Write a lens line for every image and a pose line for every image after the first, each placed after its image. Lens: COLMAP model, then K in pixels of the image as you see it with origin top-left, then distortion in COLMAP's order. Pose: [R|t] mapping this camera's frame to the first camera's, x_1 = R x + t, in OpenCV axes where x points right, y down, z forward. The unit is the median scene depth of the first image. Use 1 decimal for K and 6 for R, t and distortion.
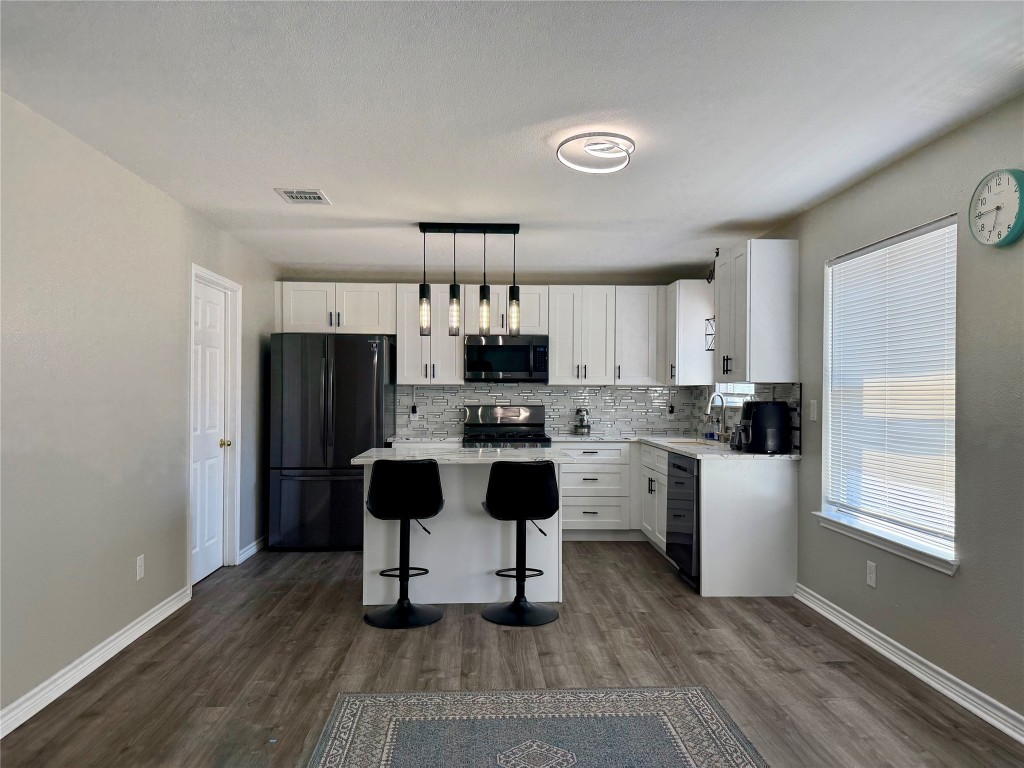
lens RADIAL K [[715.5, 0, 514.4], [0, 715.5, 388.0], [0, 0, 1]] dist [0.040323, -0.038532]
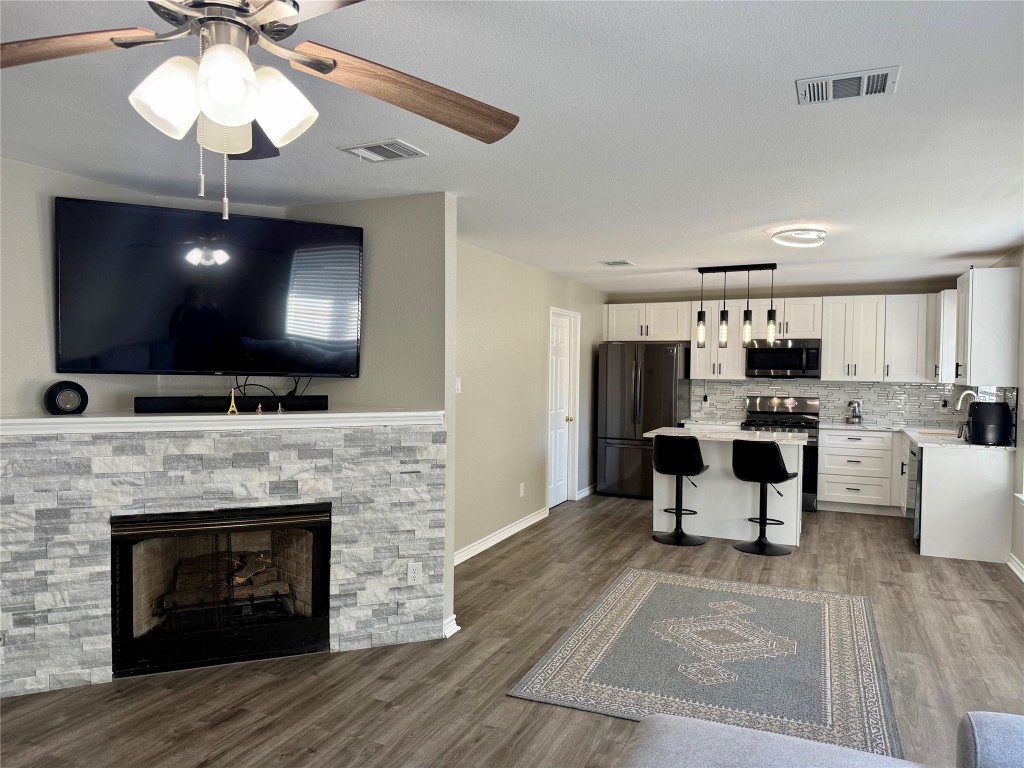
lens RADIAL K [[715.5, 0, 496.4], [0, 715.5, 392.5], [0, 0, 1]] dist [0.040323, -0.038532]
pose [[0.882316, 0.019896, -0.470237, 0.186342], [-0.002770, 0.999308, 0.037082, -0.038034], [0.470649, -0.031416, 0.881761, -0.435850]]
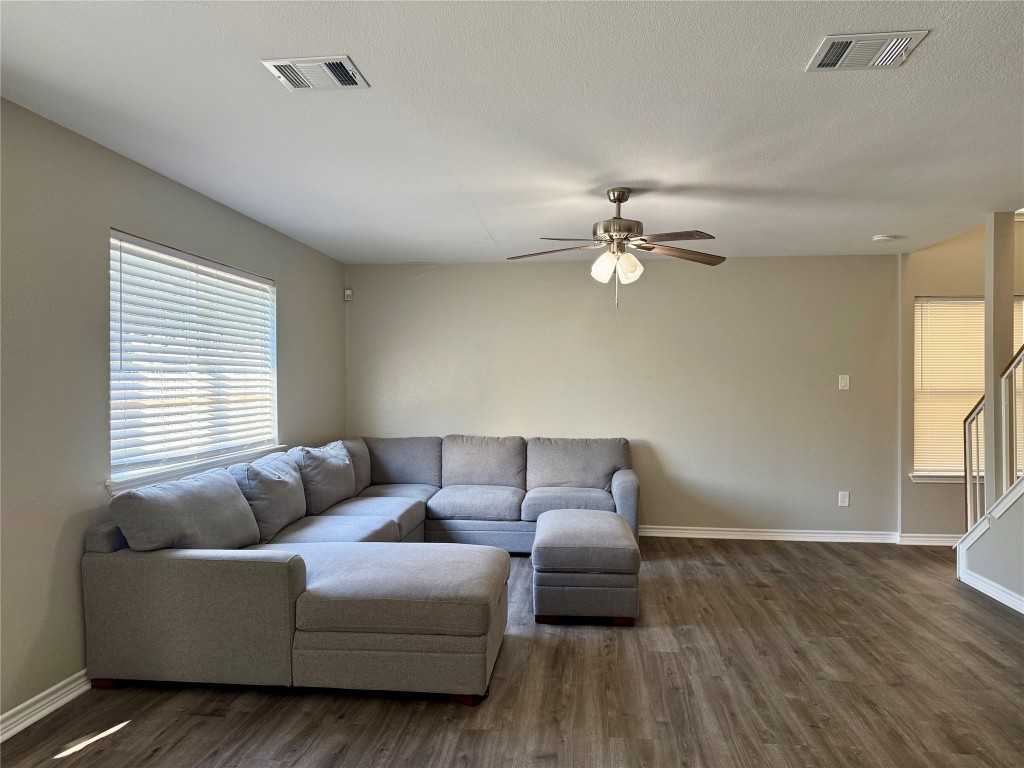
lens RADIAL K [[715.5, 0, 512.3], [0, 715.5, 383.4], [0, 0, 1]] dist [0.040323, -0.038532]
pose [[-0.987064, 0.005613, 0.160227, -0.490840], [0.005978, 0.999981, 0.001793, 0.029806], [-0.160214, 0.002728, -0.987079, 2.432798]]
